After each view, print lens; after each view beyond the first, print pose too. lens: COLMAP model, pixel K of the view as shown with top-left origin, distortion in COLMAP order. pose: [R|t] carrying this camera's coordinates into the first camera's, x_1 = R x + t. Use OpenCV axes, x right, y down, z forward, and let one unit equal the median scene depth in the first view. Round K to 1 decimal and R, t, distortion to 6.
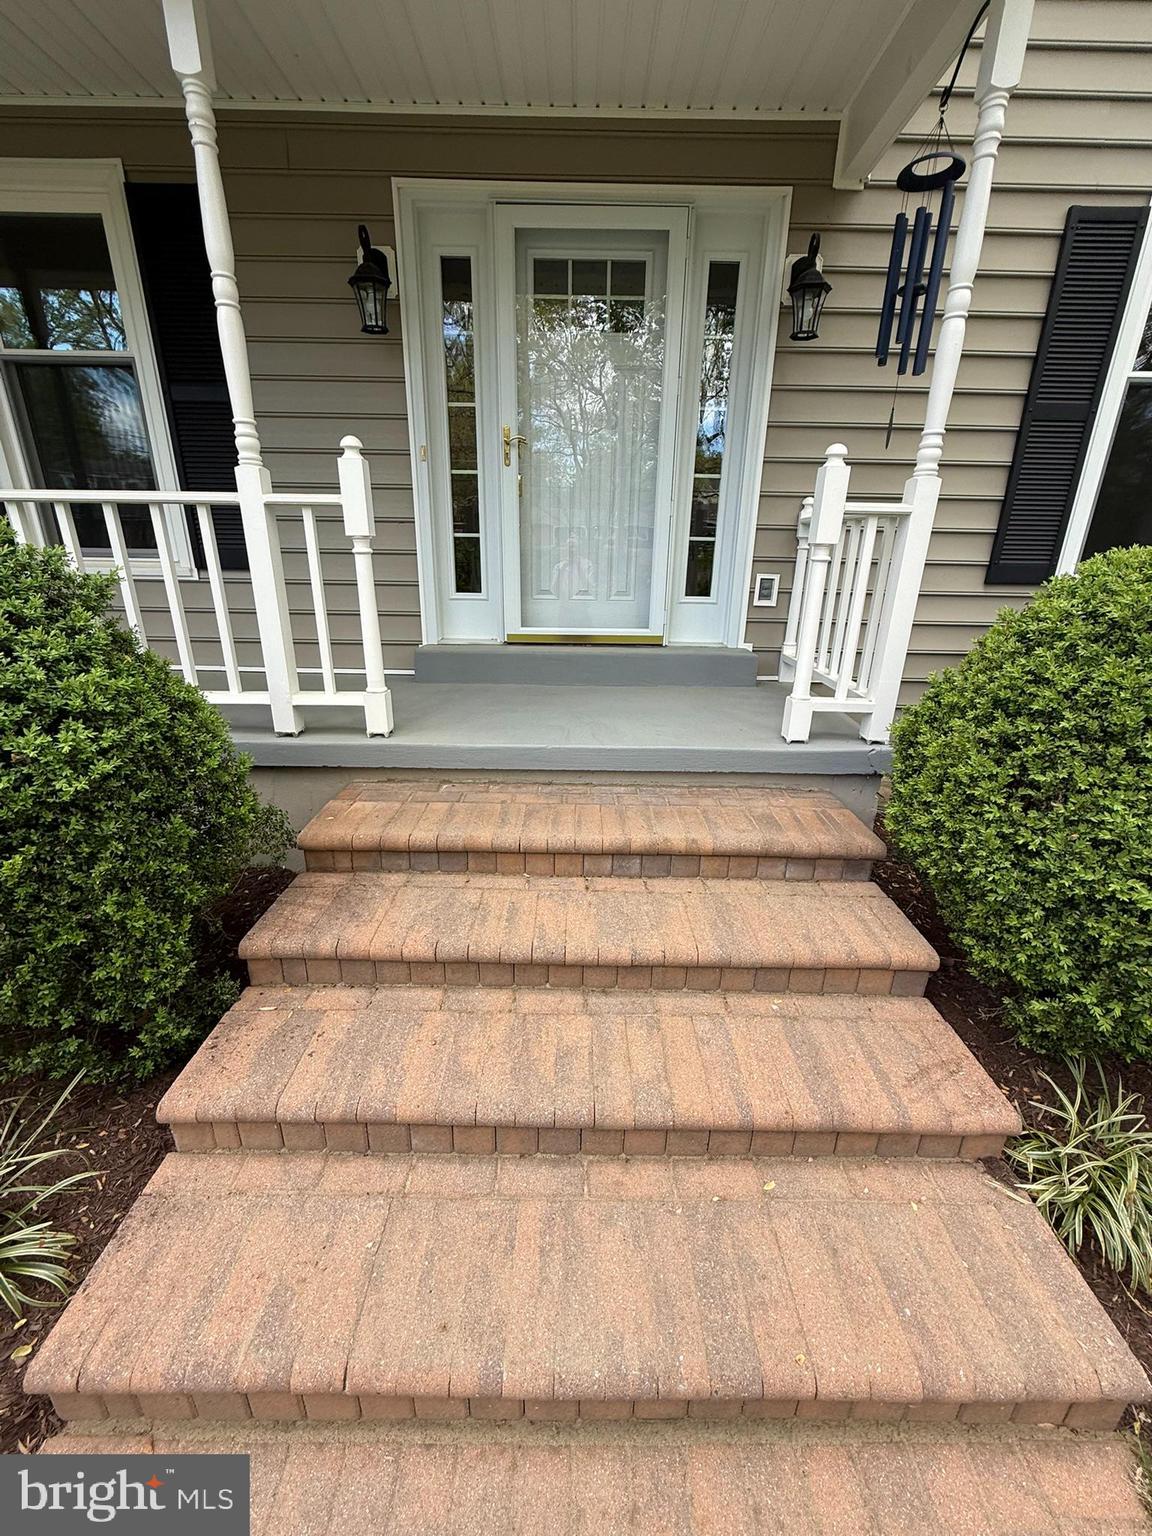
lens RADIAL K [[606.4, 0, 585.2], [0, 606.4, 762.8], [0, 0, 1]] dist [0.000904, 0.000632]
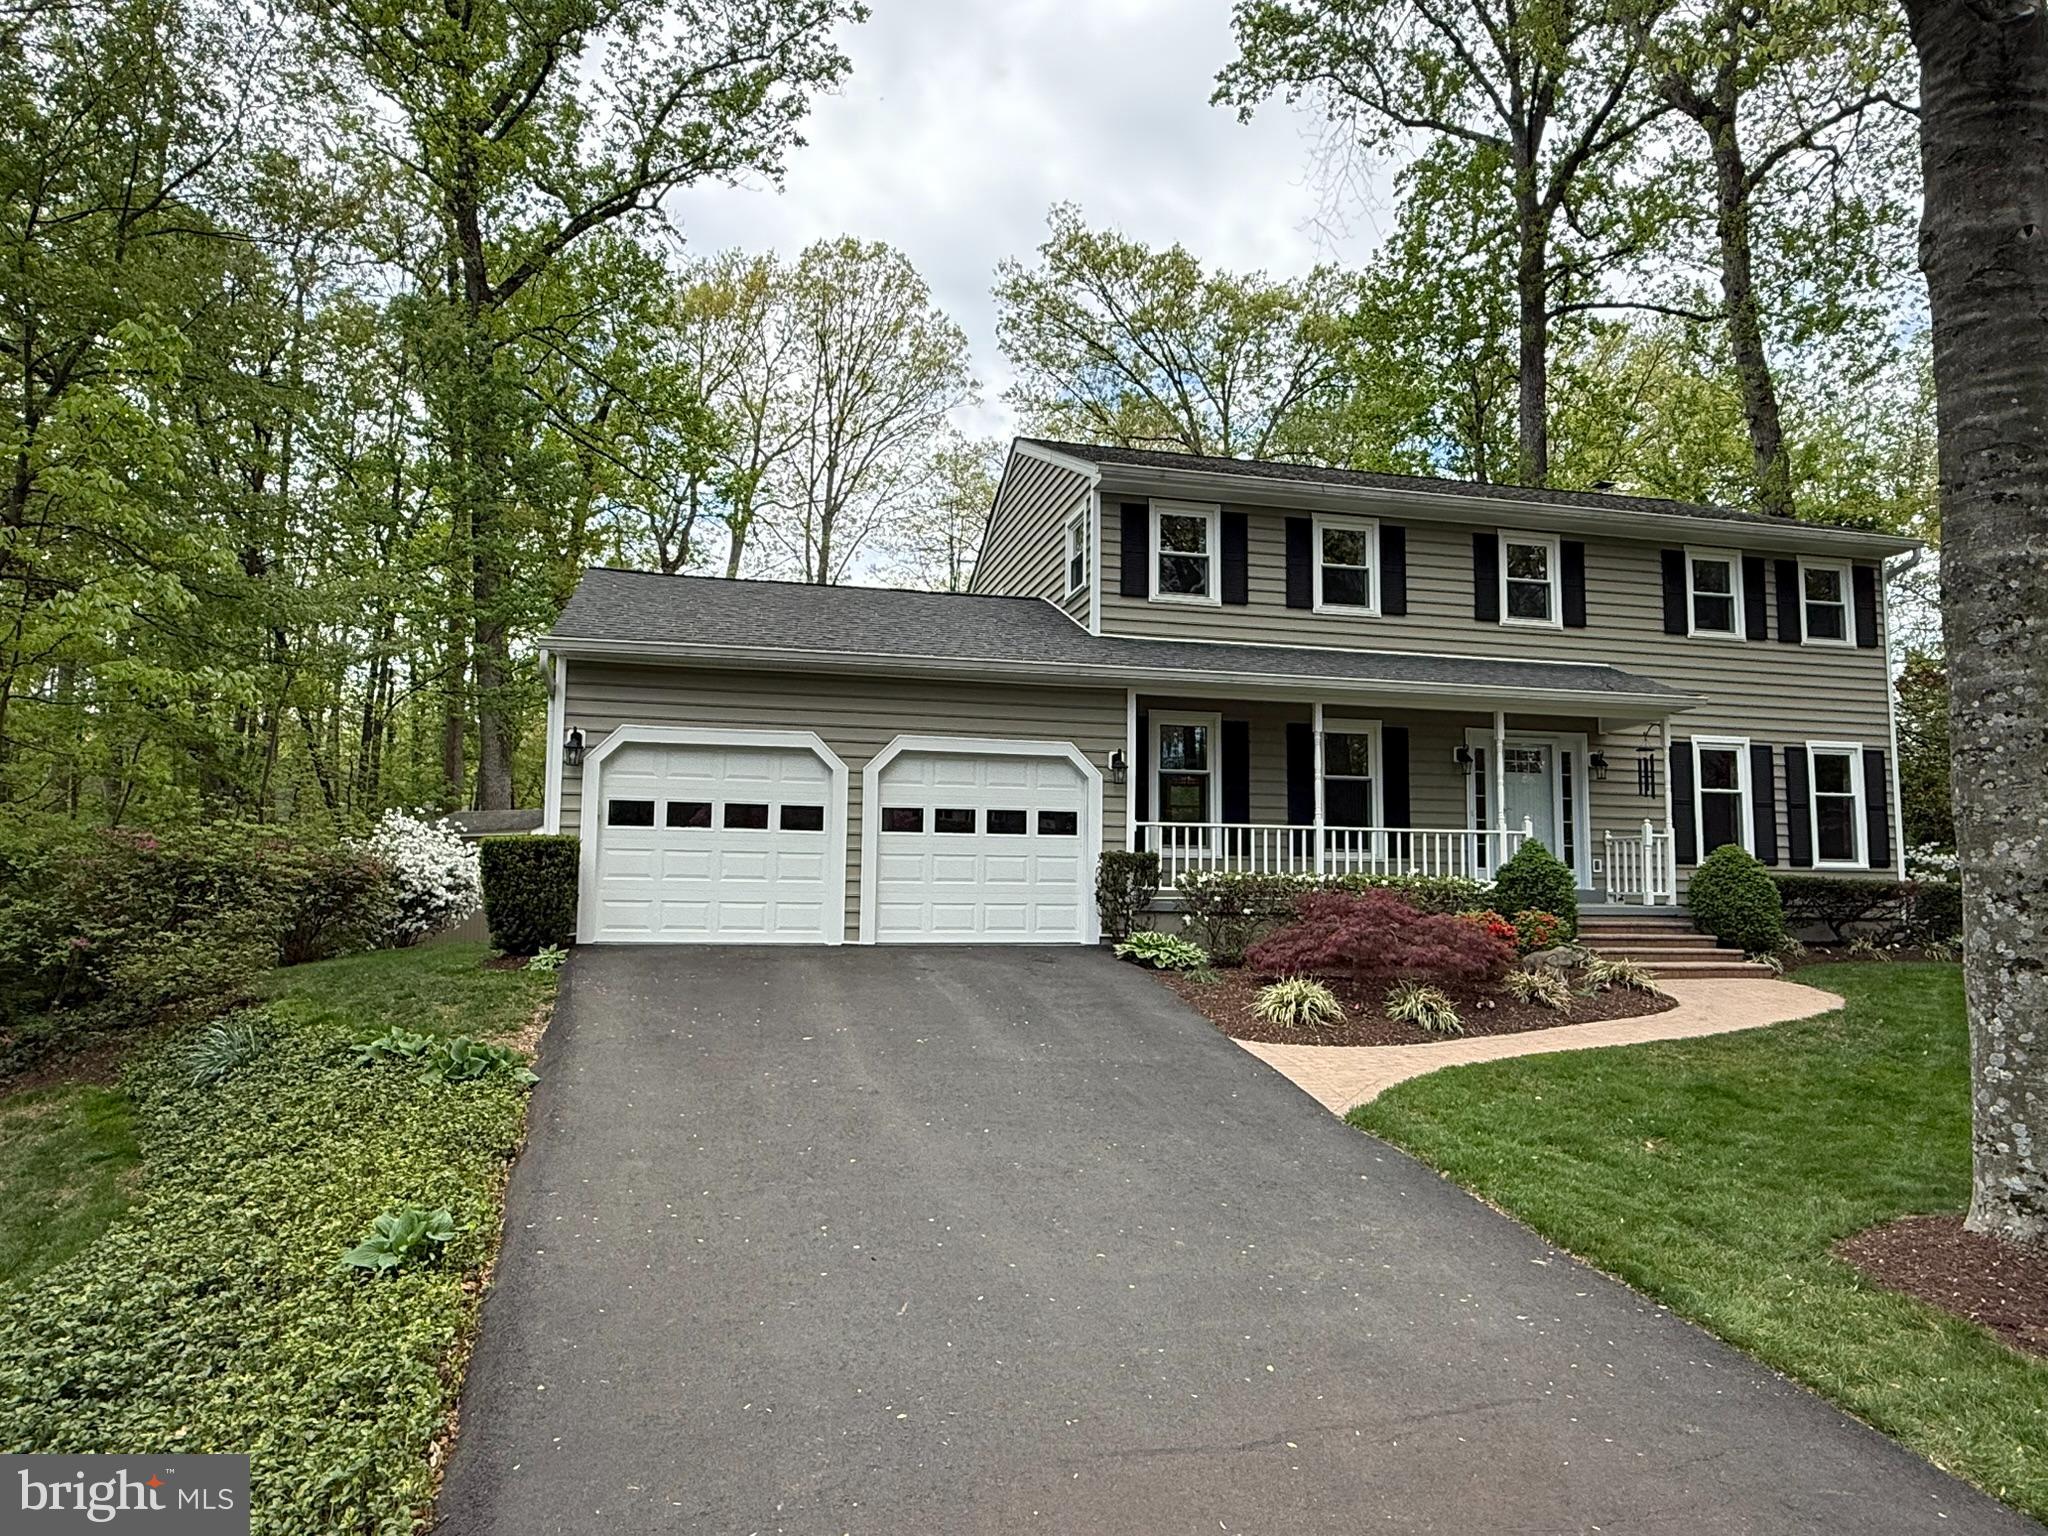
lens RADIAL K [[1237.1, 0, 1017.0], [0, 1237.1, 757.7], [0, 0, 1]] dist [0.004640, 0.006012]
pose [[0.981742, 0.012456, 0.189807, -3.497864], [0.070082, 0.903972, -0.421810, 1.493010], [-0.176834, 0.427411, 0.886595, -3.776540]]
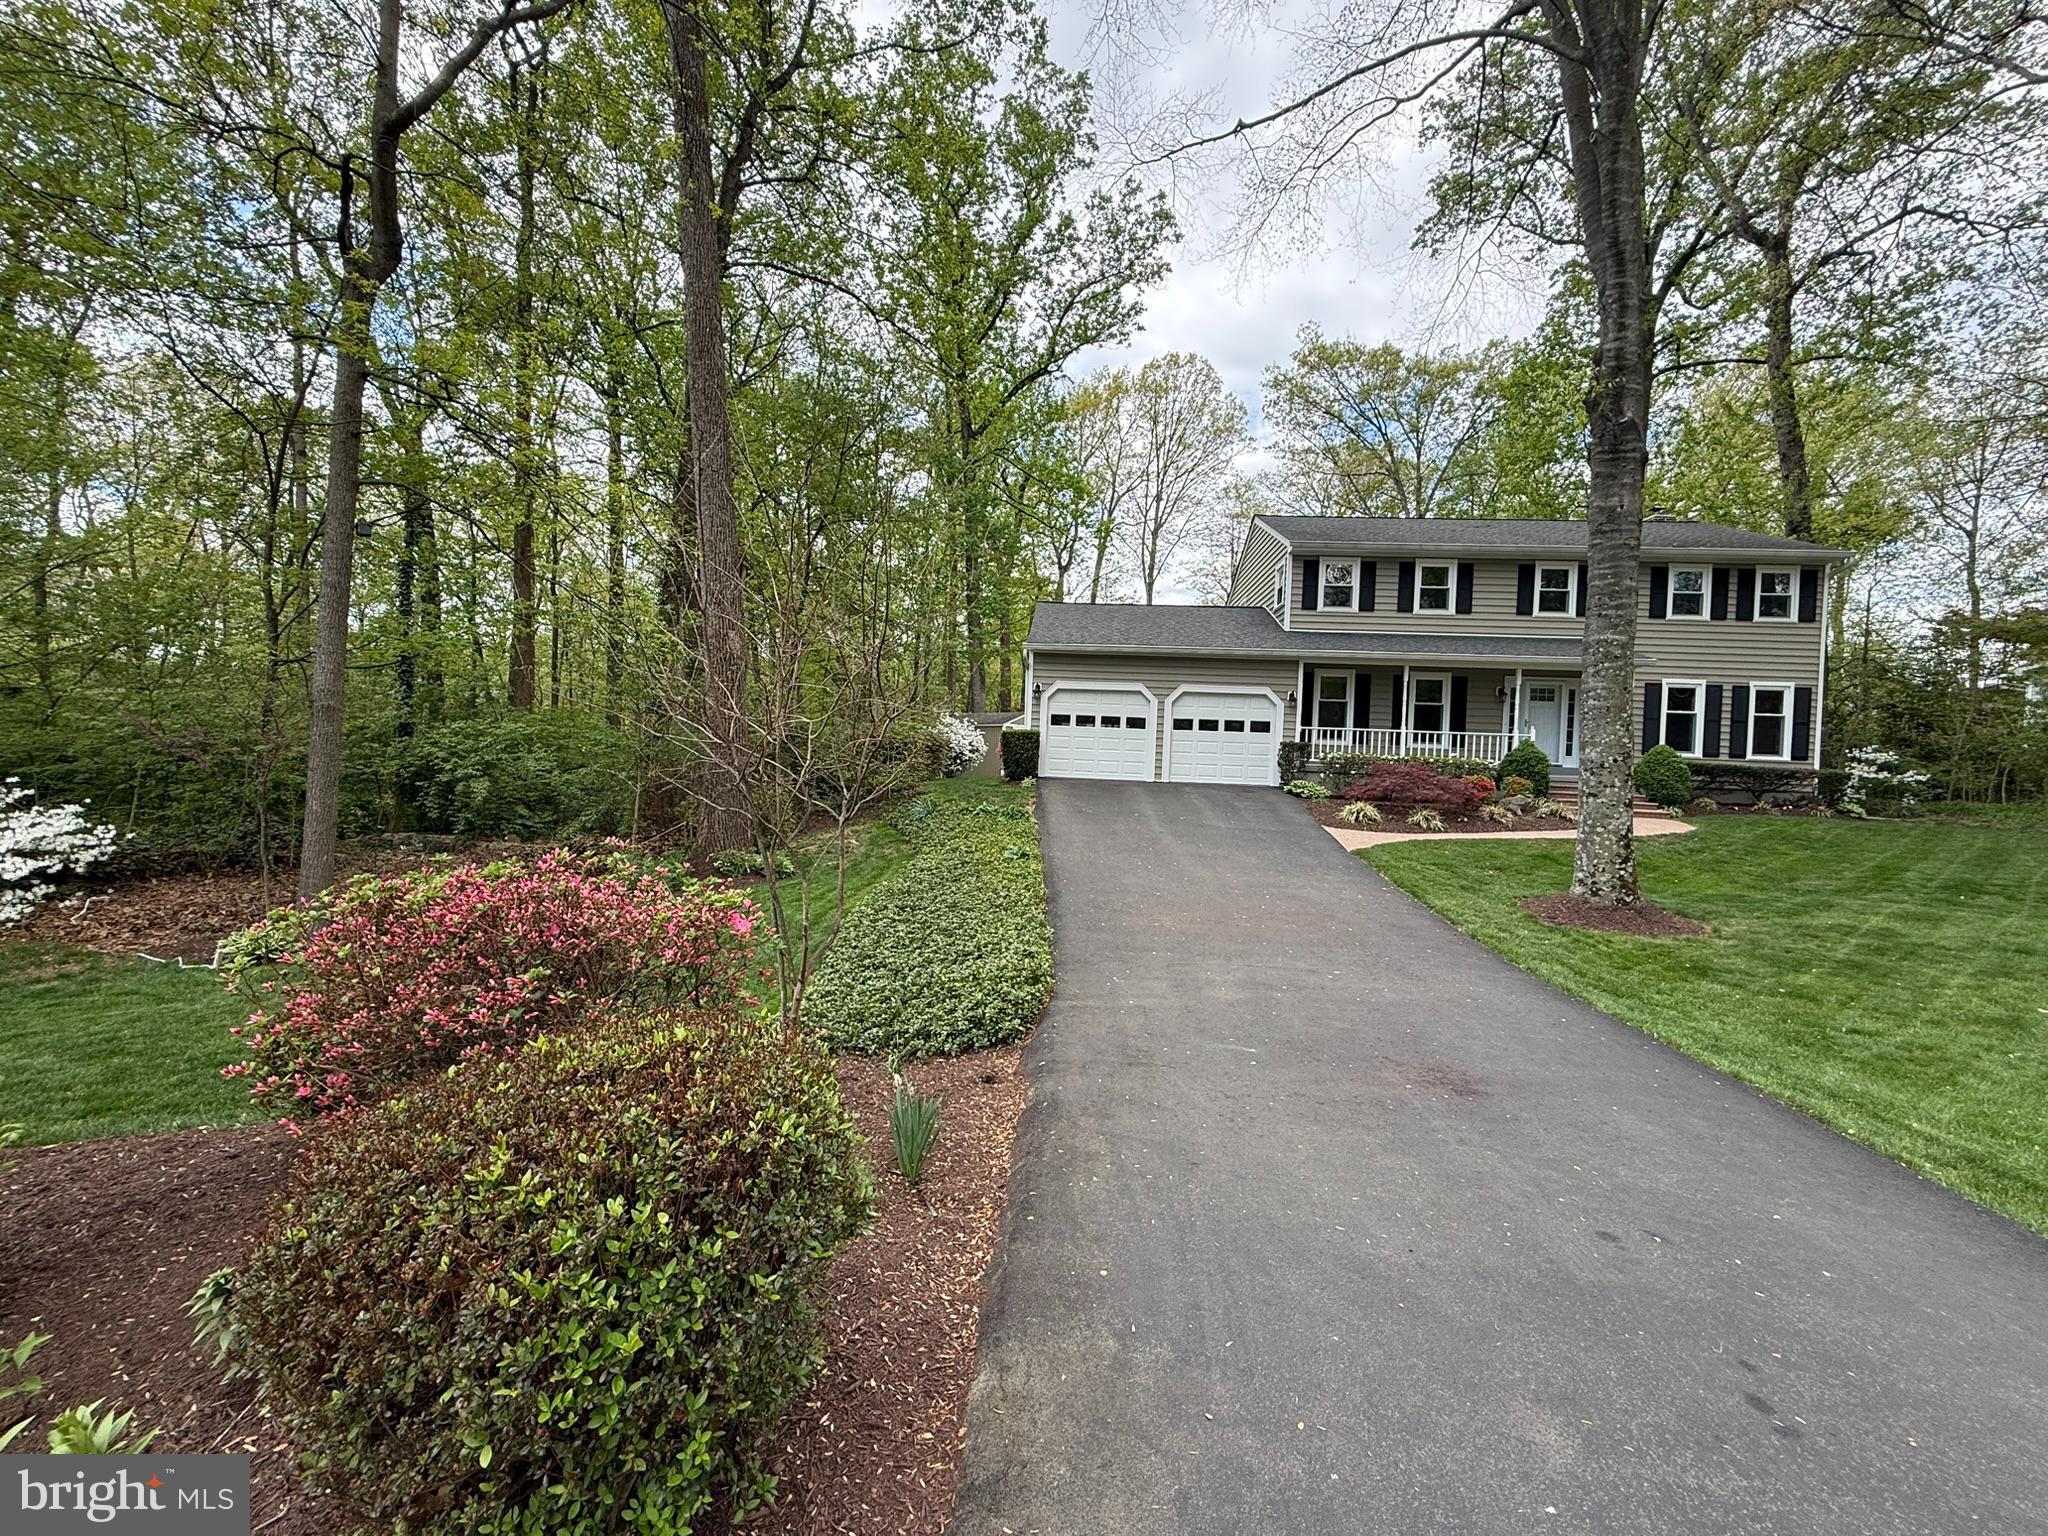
lens RADIAL K [[808.6, 0, 1025.3], [0, 808.6, 758.4], [0, 0, 1]] dist [0.000904, 0.000632]
pose [[0.992659, 0.020259, -0.119238, -3.509646], [-0.058201, 0.944230, -0.324101, 2.154970], [0.106022, 0.328662, 0.938478, -5.641175]]
